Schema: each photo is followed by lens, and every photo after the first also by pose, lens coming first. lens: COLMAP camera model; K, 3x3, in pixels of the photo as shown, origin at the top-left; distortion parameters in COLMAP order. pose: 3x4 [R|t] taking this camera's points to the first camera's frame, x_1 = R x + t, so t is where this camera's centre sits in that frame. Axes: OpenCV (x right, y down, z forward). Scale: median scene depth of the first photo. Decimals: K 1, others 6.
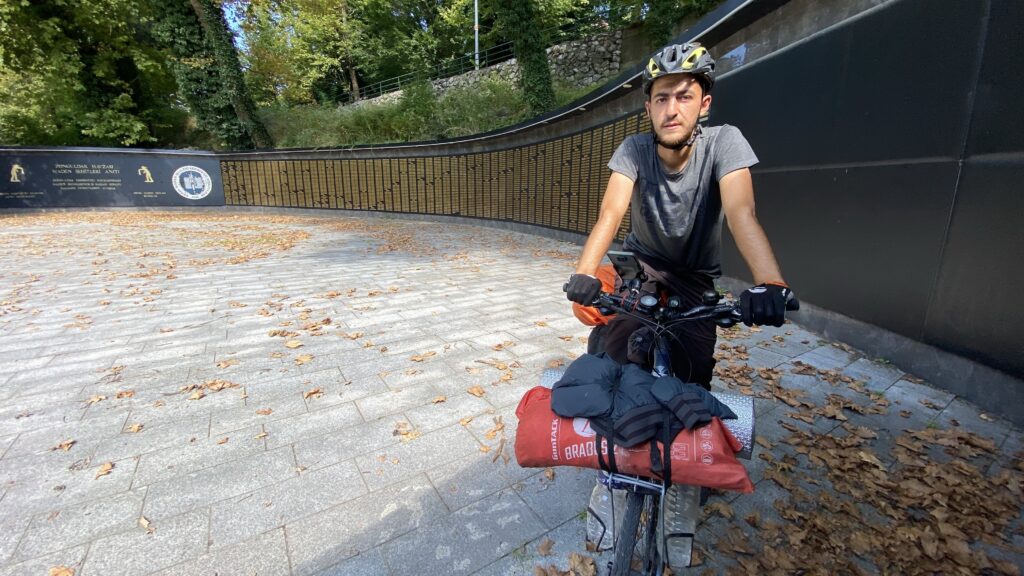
lens RADIAL K [[395.3, 0, 512.0], [0, 395.3, 288.0], [0, 0, 1]] dist [0.000260, -0.000049]
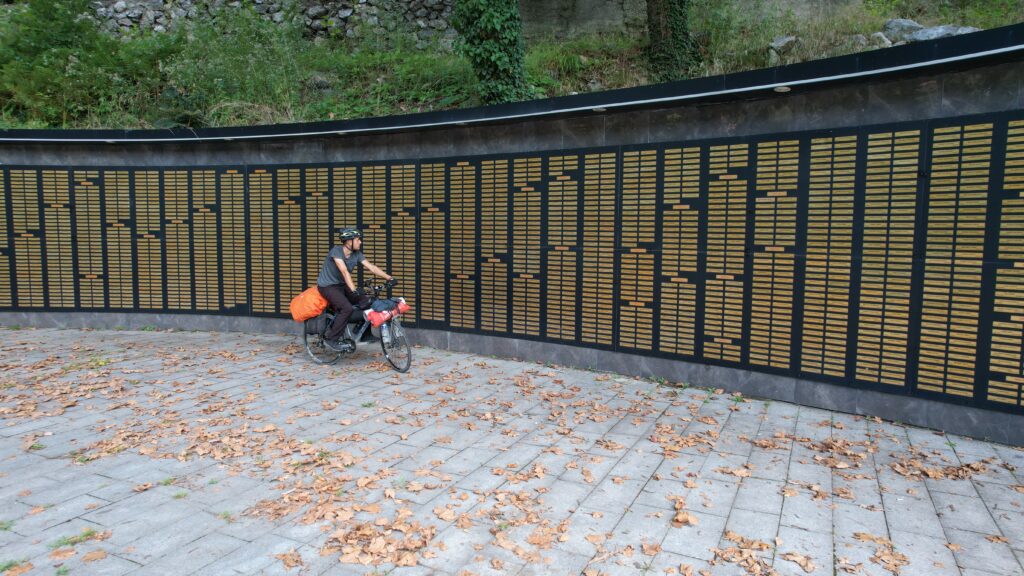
lens RADIAL K [[614.3, 0, 512.0], [0, 614.3, 288.0], [0, 0, 1]] dist [-0.045266, 0.001215]
pose [[0.848001, -0.059227, 0.526675, -0.244478], [0.128030, 0.987198, -0.095127, -0.122377], [-0.514298, 0.148098, 0.844727, 0.357562]]
